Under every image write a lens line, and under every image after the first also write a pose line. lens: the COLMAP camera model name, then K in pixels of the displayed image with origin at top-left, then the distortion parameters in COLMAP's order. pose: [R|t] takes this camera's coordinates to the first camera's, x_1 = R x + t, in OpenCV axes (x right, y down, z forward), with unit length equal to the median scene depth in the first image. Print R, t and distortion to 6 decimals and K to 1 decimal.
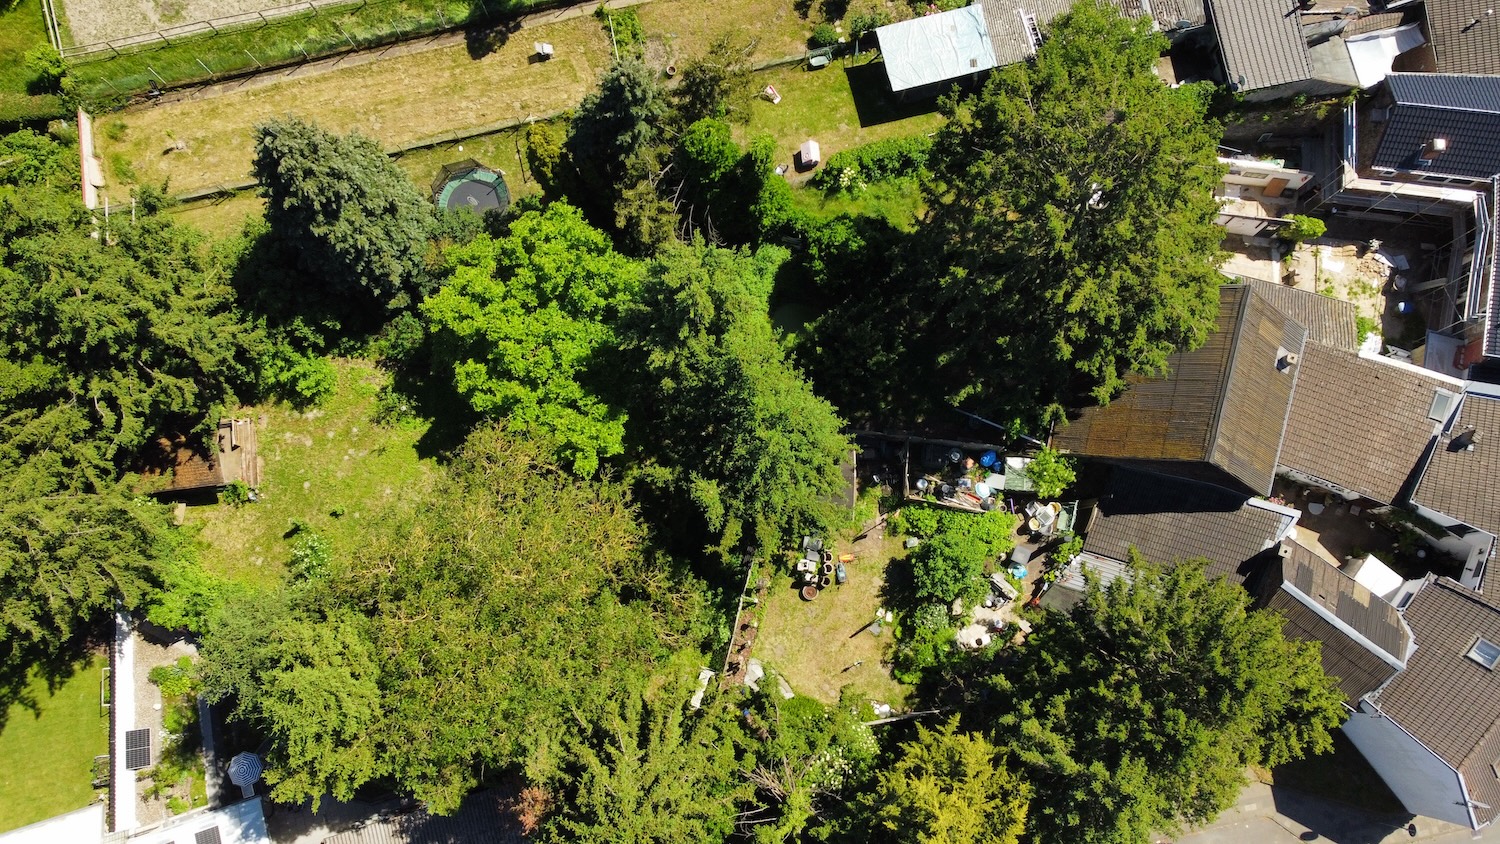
lens RADIAL K [[1124.8, 0, 742.6], [0, 1124.8, 410.6], [0, 0, 1]] dist [-0.016602, 0.000285]
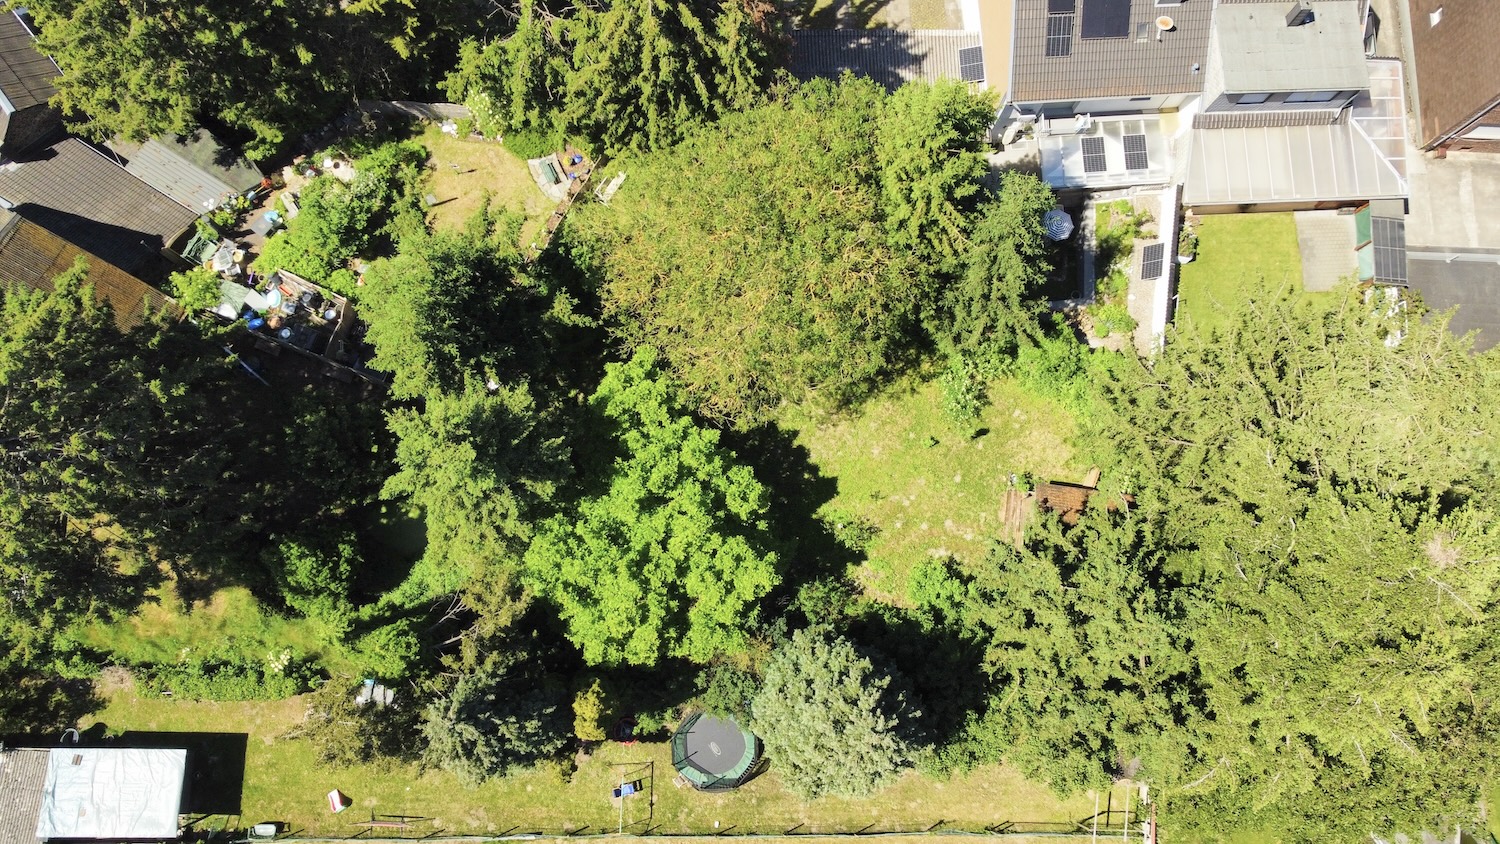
lens RADIAL K [[1124.8, 0, 742.6], [0, 1124.8, 410.6], [0, 0, 1]] dist [-0.016602, 0.000285]
pose [[-0.965179, -0.261545, 0.004842, -0.200440], [0.244150, -0.894033, 0.375628, -0.276177], [-0.093915, 0.363730, 0.926758, 0.117880]]
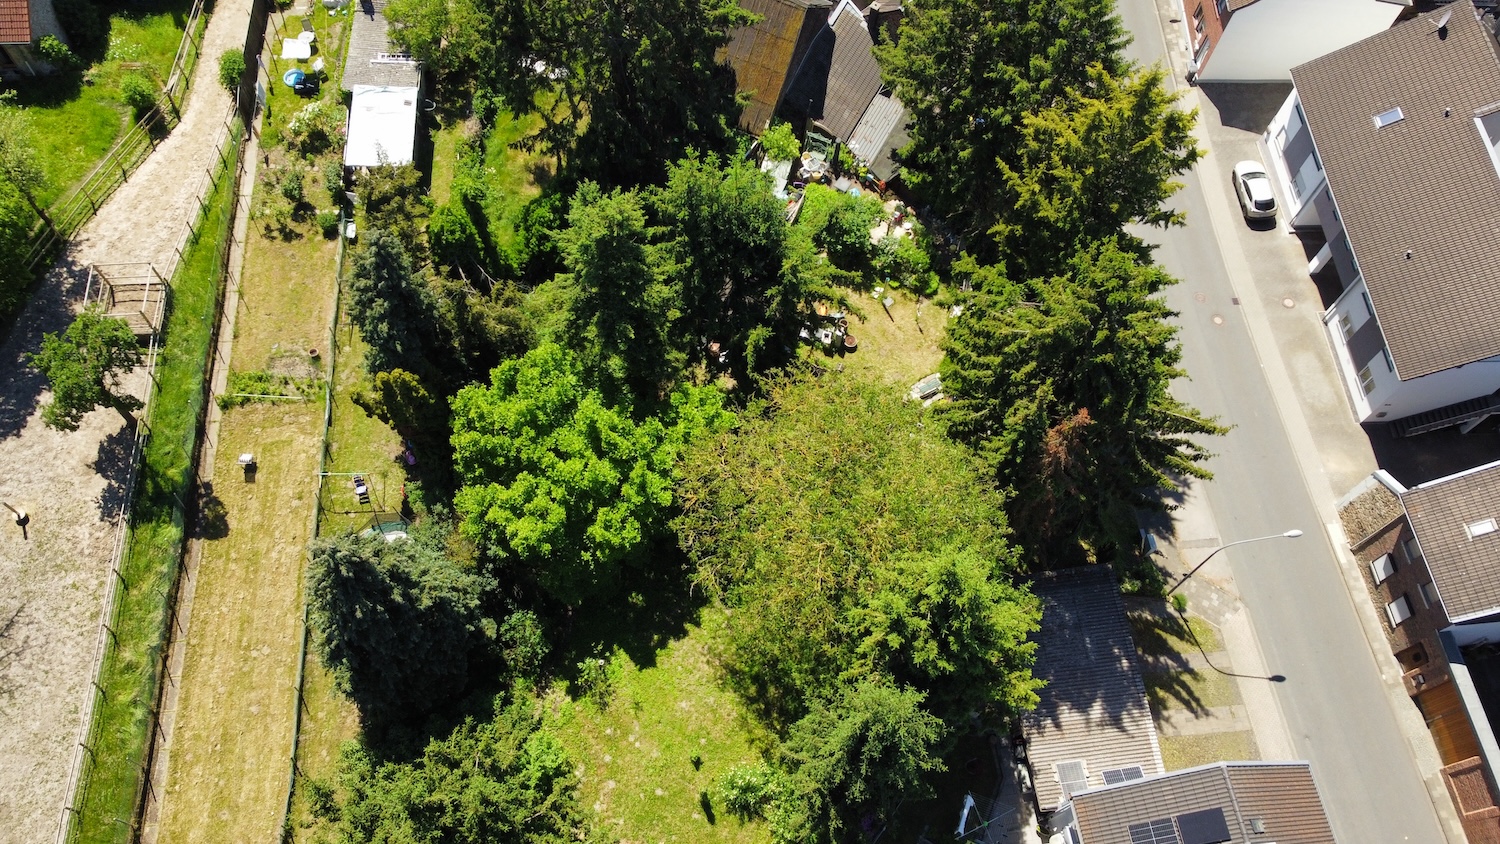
lens RADIAL K [[1124.8, 0, 742.6], [0, 1124.8, 410.6], [0, 0, 1]] dist [-0.016602, 0.000285]
pose [[0.178812, -0.880689, 0.438649, -0.492227], [0.957840, 0.257721, 0.126978, -0.059688], [-0.224877, 0.397450, 0.889642, 0.072697]]
